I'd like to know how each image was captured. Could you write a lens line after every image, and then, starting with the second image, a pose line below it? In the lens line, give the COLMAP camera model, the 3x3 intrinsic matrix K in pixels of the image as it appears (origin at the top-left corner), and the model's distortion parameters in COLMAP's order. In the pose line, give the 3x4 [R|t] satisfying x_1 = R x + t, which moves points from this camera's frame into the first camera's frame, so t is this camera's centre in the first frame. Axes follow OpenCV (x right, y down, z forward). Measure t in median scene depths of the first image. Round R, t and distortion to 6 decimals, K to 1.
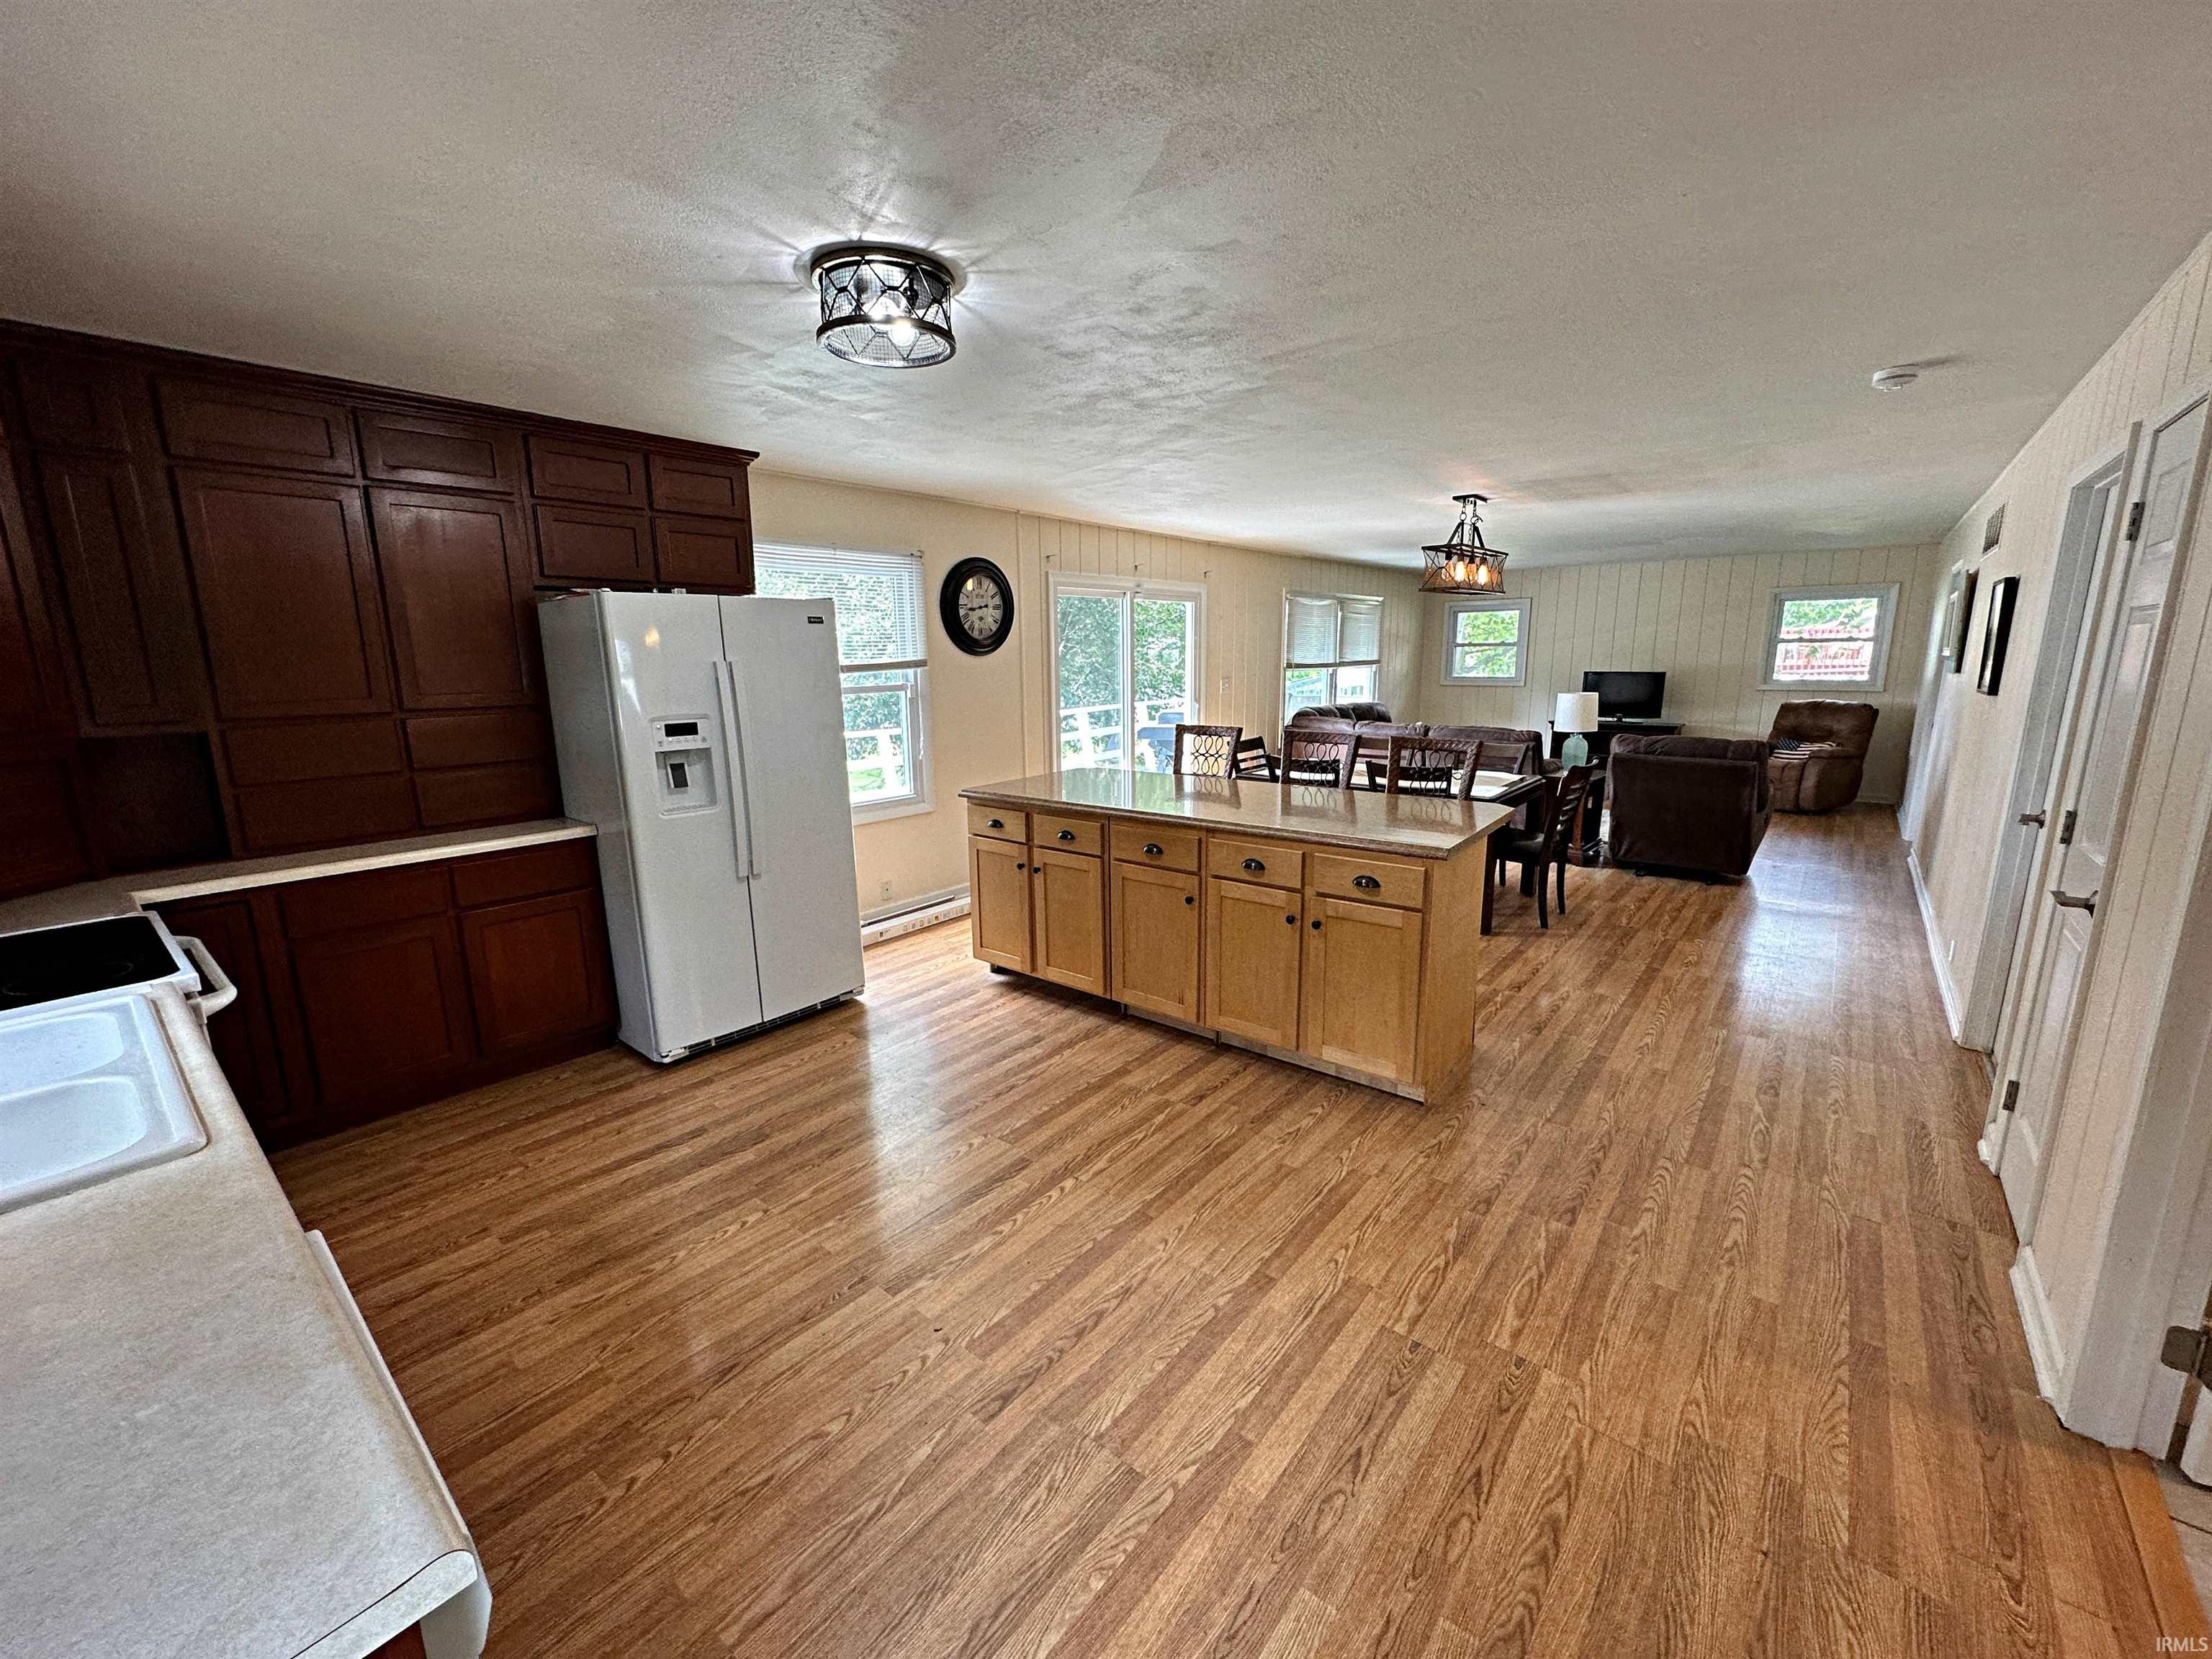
lens RADIAL K [[883.9, 0, 1103.7], [0, 883.9, 821.0], [0, 0, 1]] dist [0.003453, 0.000750]
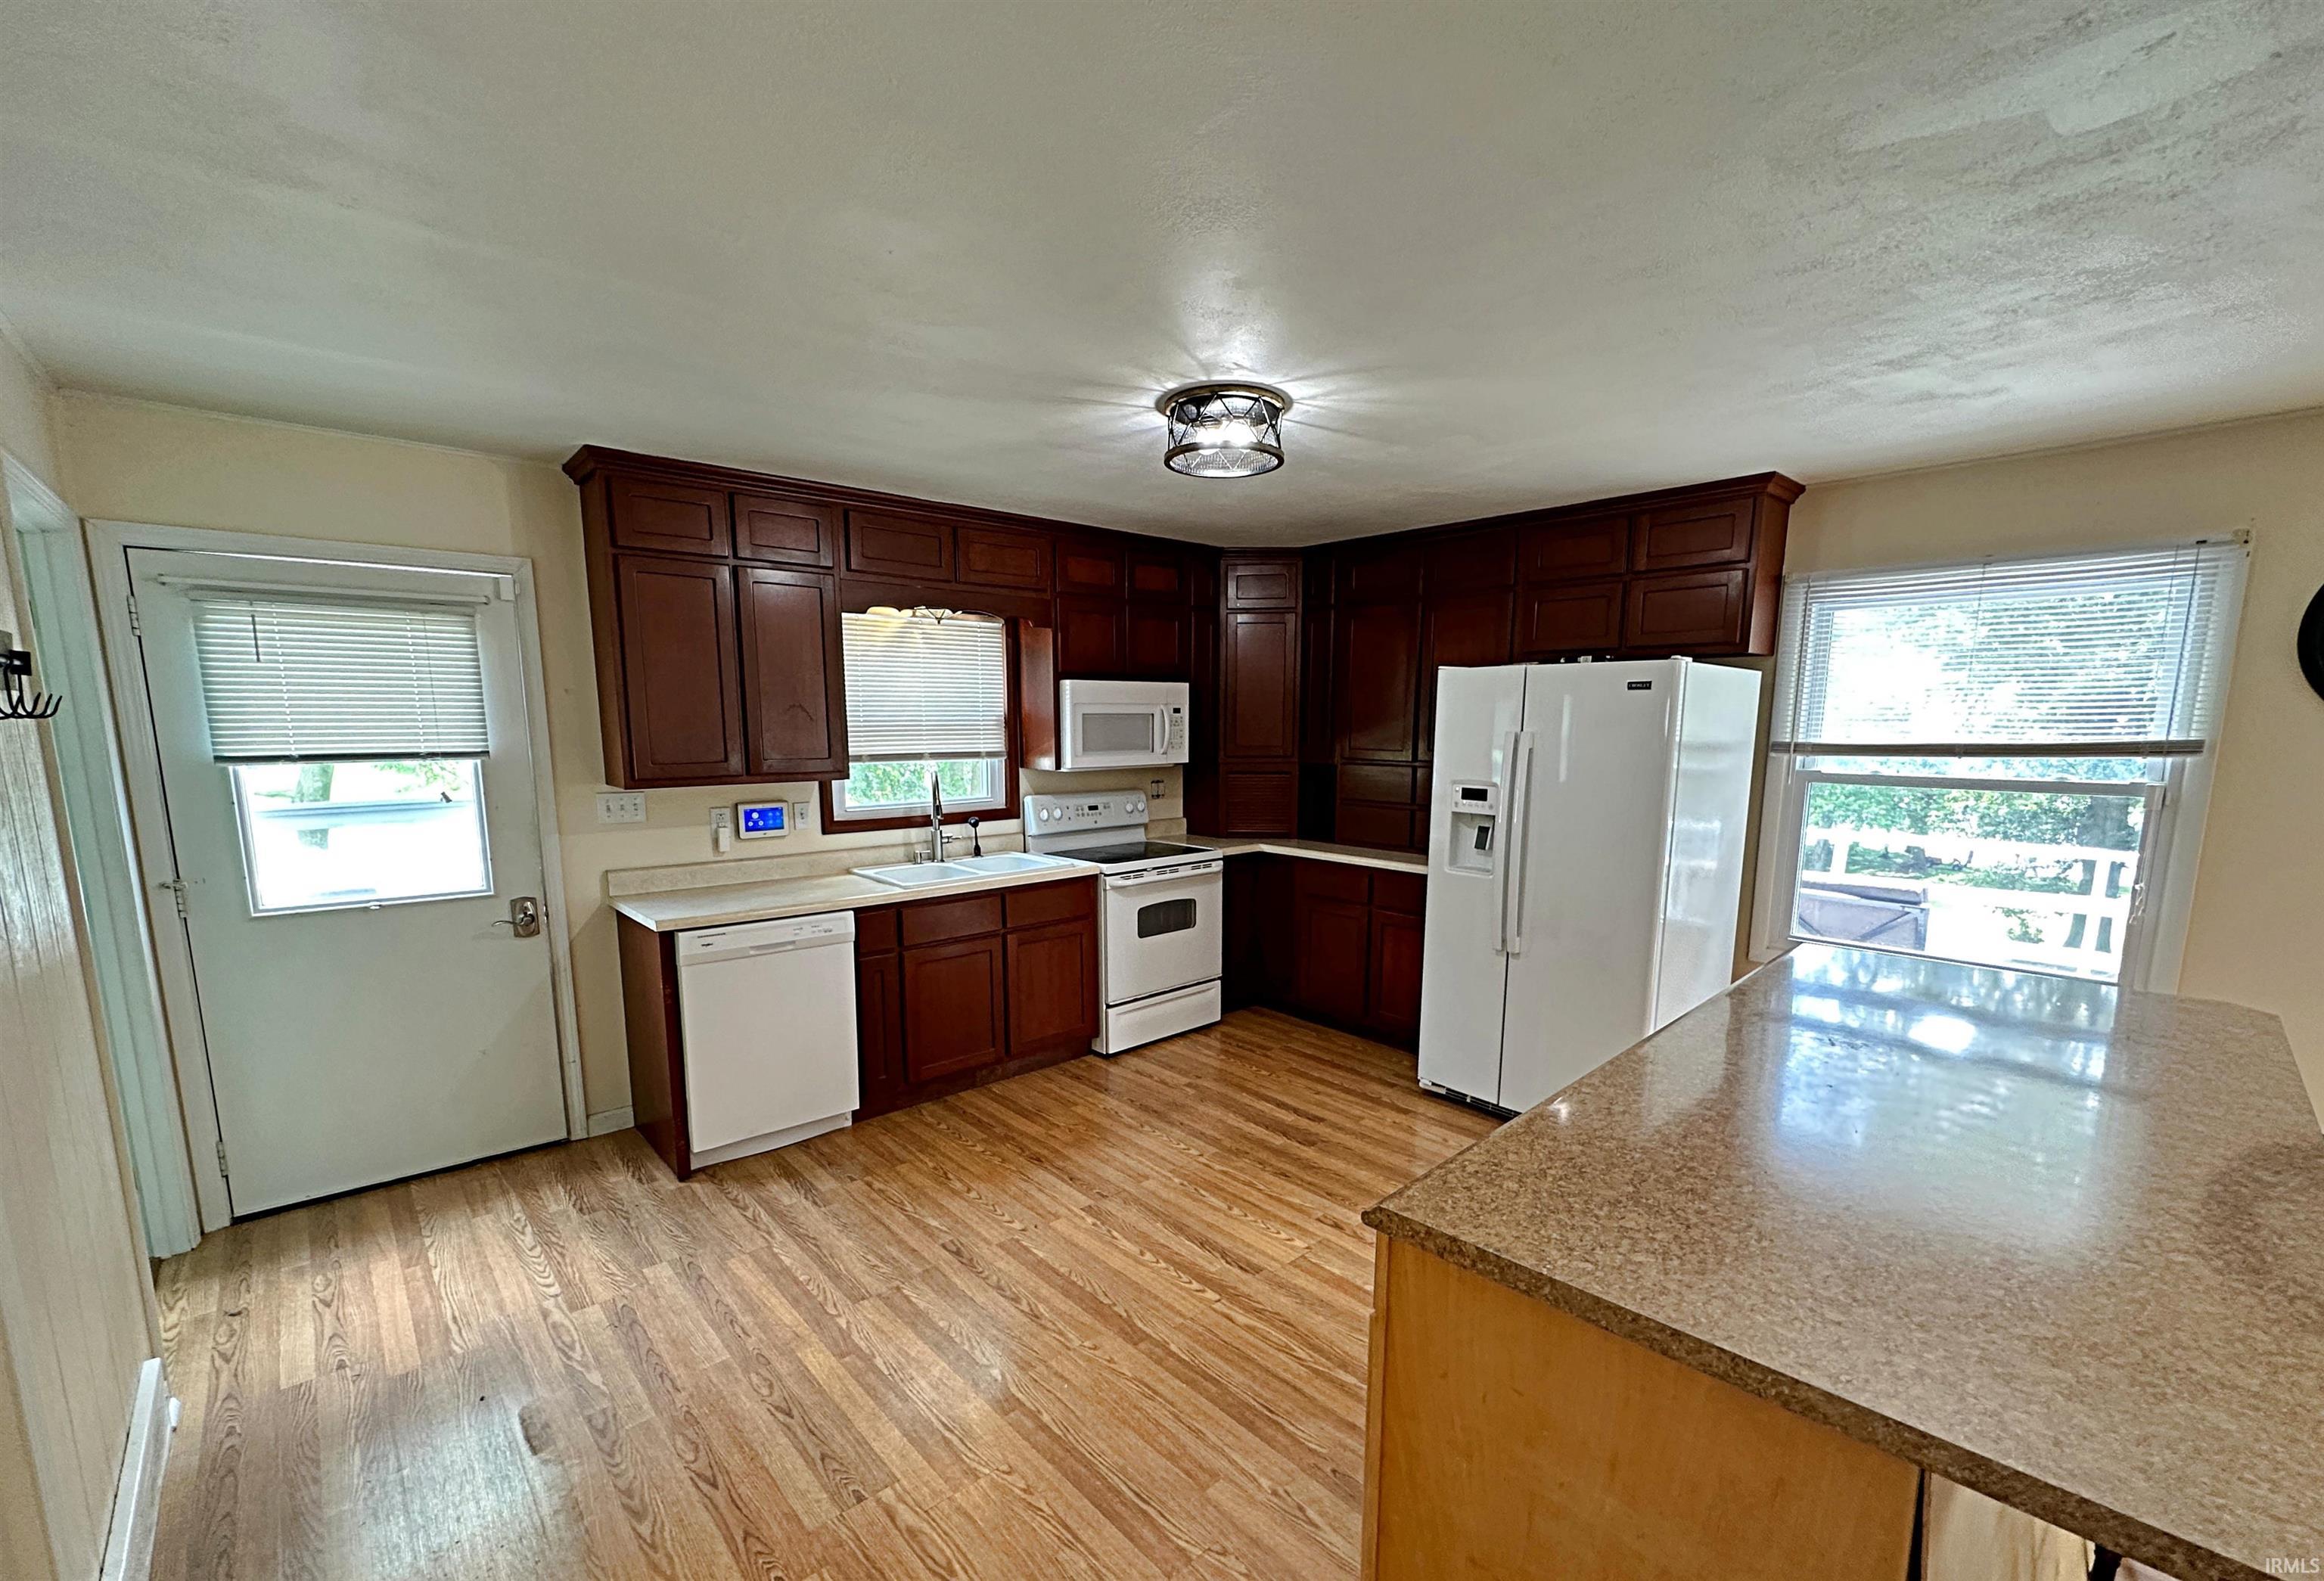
lens RADIAL K [[953.3, 0, 1159.4], [0, 953.3, 866.1], [0, 0, 1]] dist [-0.003397, 0.000185]
pose [[-0.140693, 0.162102, -0.976693, 0.506067], [-0.186452, 0.964515, 0.186939, -0.117981], [0.972338, 0.208408, -0.105477, 0.555222]]
